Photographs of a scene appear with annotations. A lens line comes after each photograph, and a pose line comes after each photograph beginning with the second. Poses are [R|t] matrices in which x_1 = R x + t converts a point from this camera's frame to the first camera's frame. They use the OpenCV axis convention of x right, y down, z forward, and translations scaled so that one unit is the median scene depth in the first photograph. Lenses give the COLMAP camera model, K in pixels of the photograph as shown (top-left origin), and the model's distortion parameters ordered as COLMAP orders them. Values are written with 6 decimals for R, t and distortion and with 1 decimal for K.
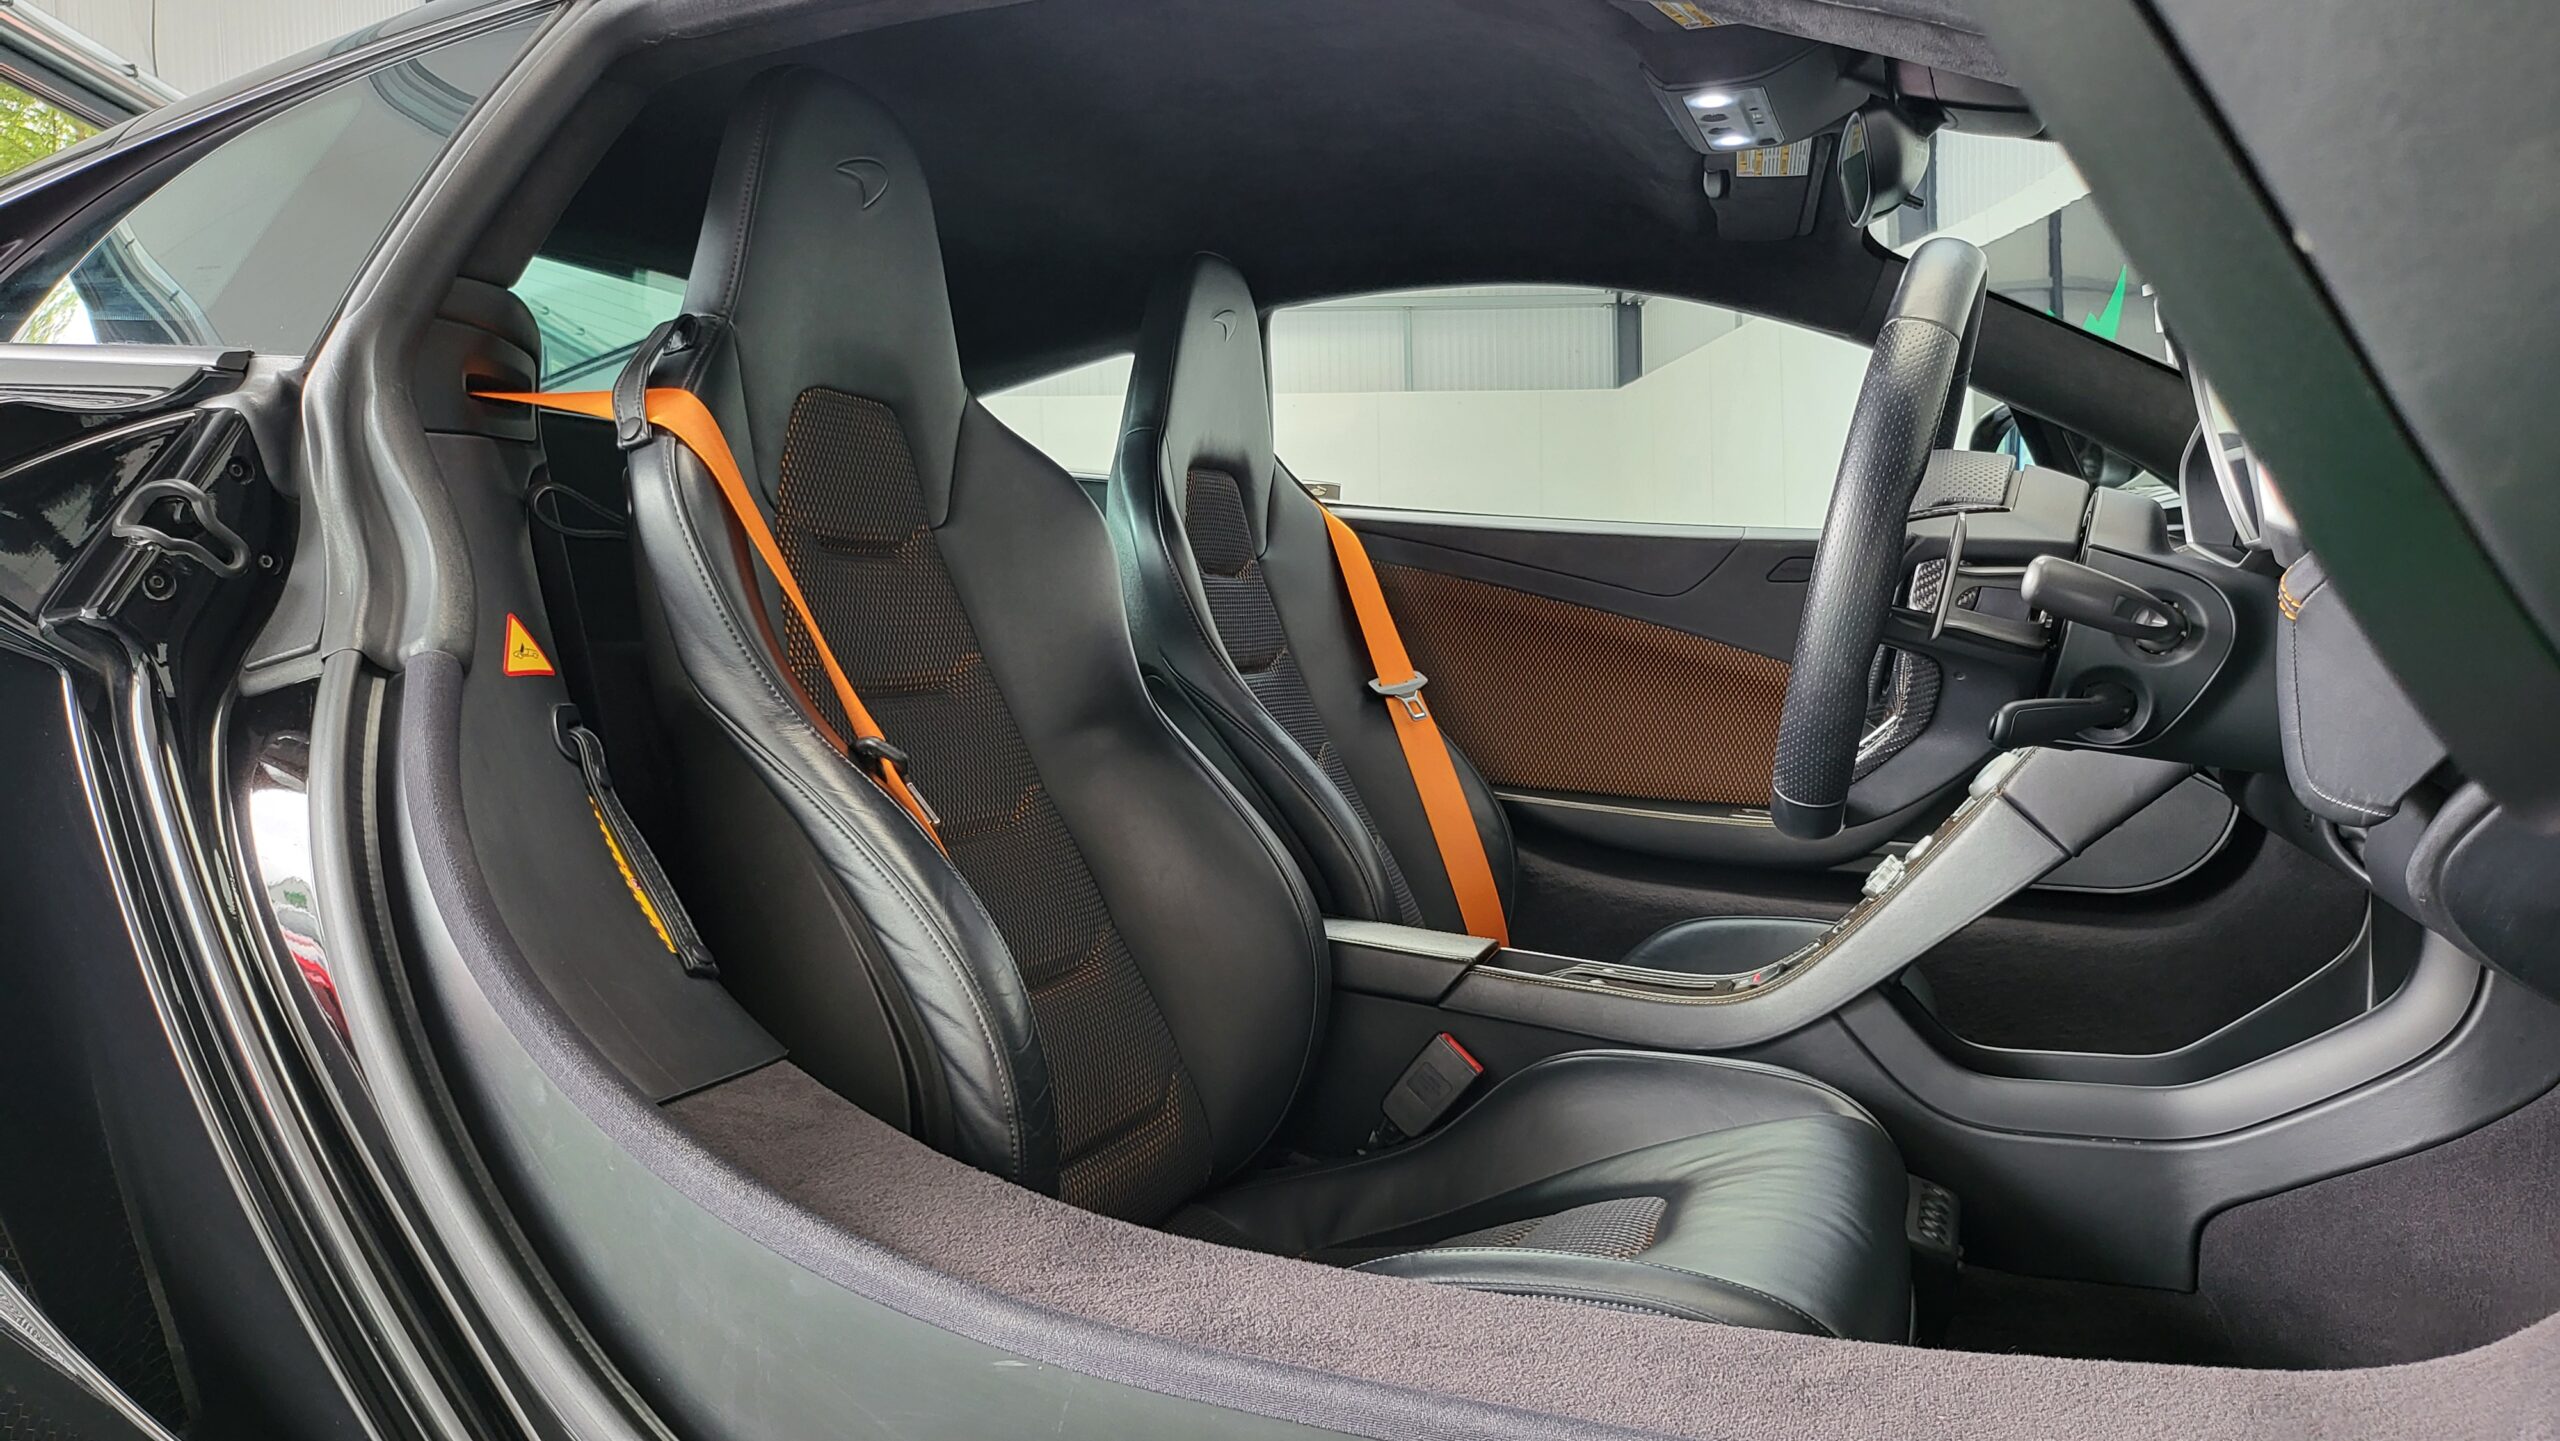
lens RADIAL K [[1803.8, 0, 1297.7], [0, 1803.8, 709.8], [0, 0, 1]] dist [0.083200, -0.101423]
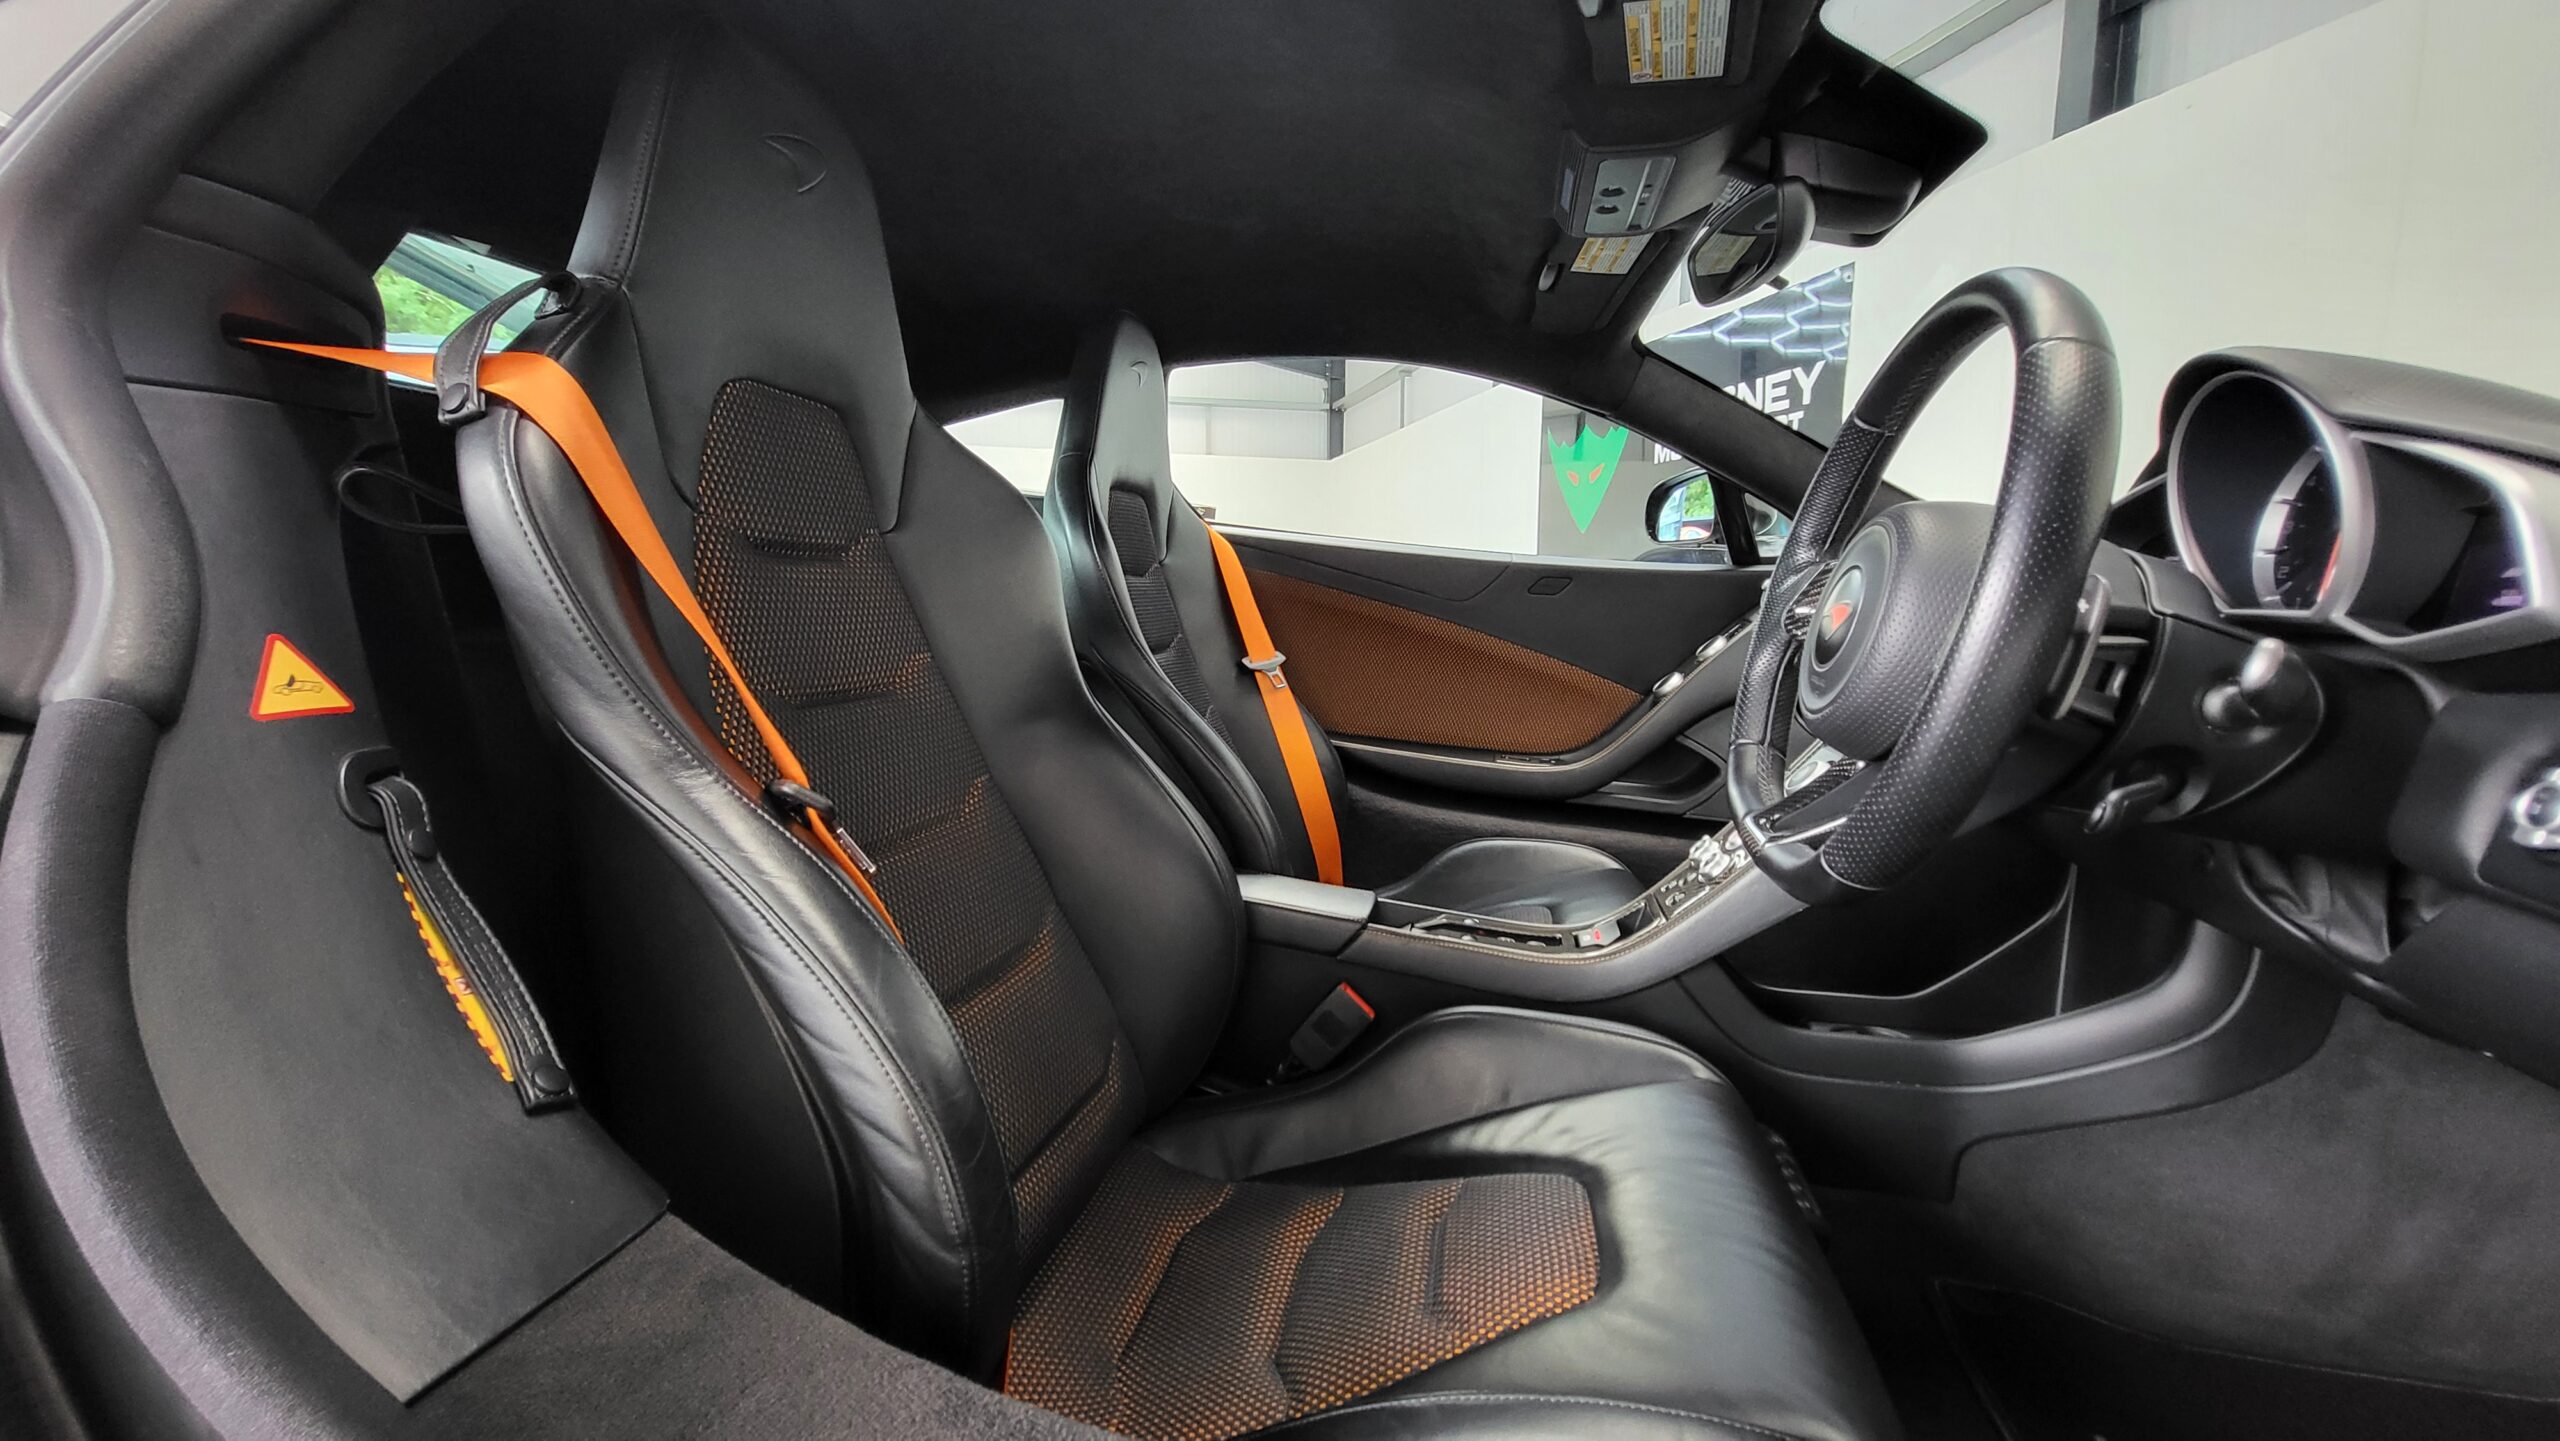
lens RADIAL K [[1008.2, 0, 1289.8], [0, 1008.2, 735.8], [0, 0, 1]] dist [-0.002106, -0.000327]
pose [[0.988173, 0.011116, 0.152937, -0.054336], [-0.025676, 0.995282, 0.093561, -0.041885], [-0.151176, -0.096381, 0.983797, 0.362190]]
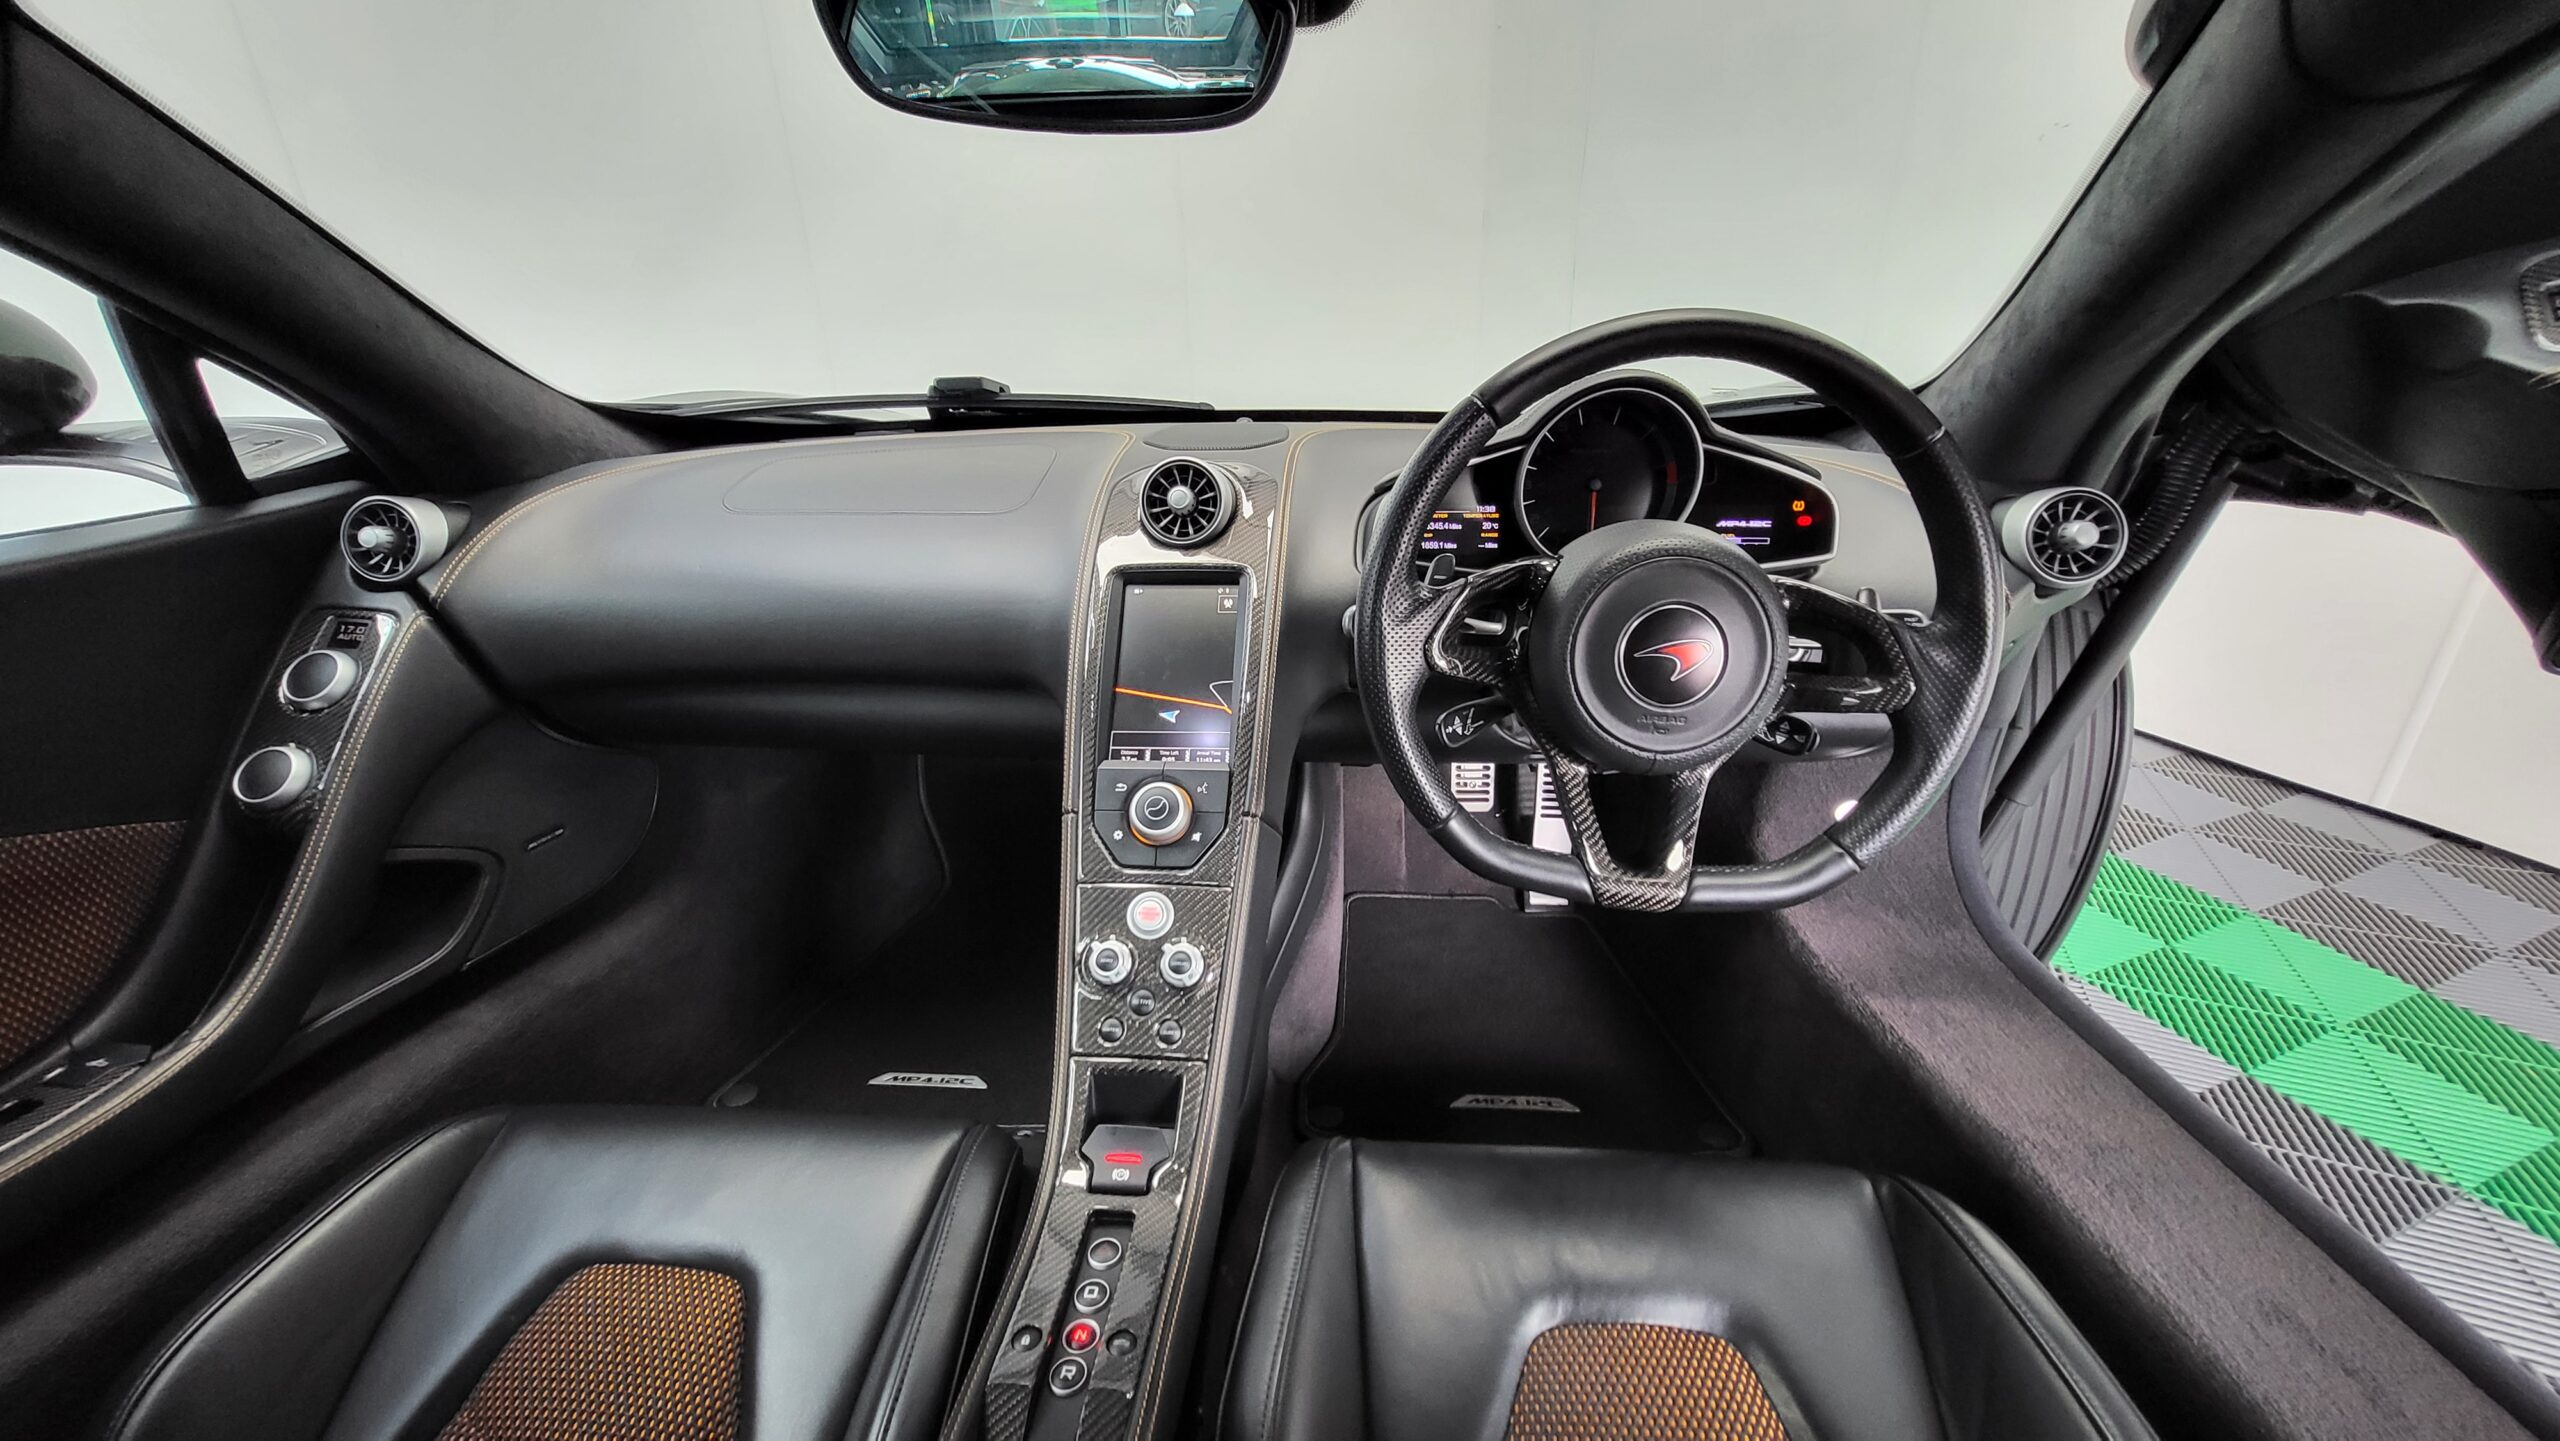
lens RADIAL K [[1010.5, 0, 1286.7], [0, 1010.5, 736.4], [0, 0, 1]] dist [-0.003040, 0.000044]
pose [[-0.280003, -0.356466, 0.891365, -0.099235], [0.068286, 0.918758, 0.388871, -0.191044], [-0.957568, 0.169752, -0.232913, 0.970656]]
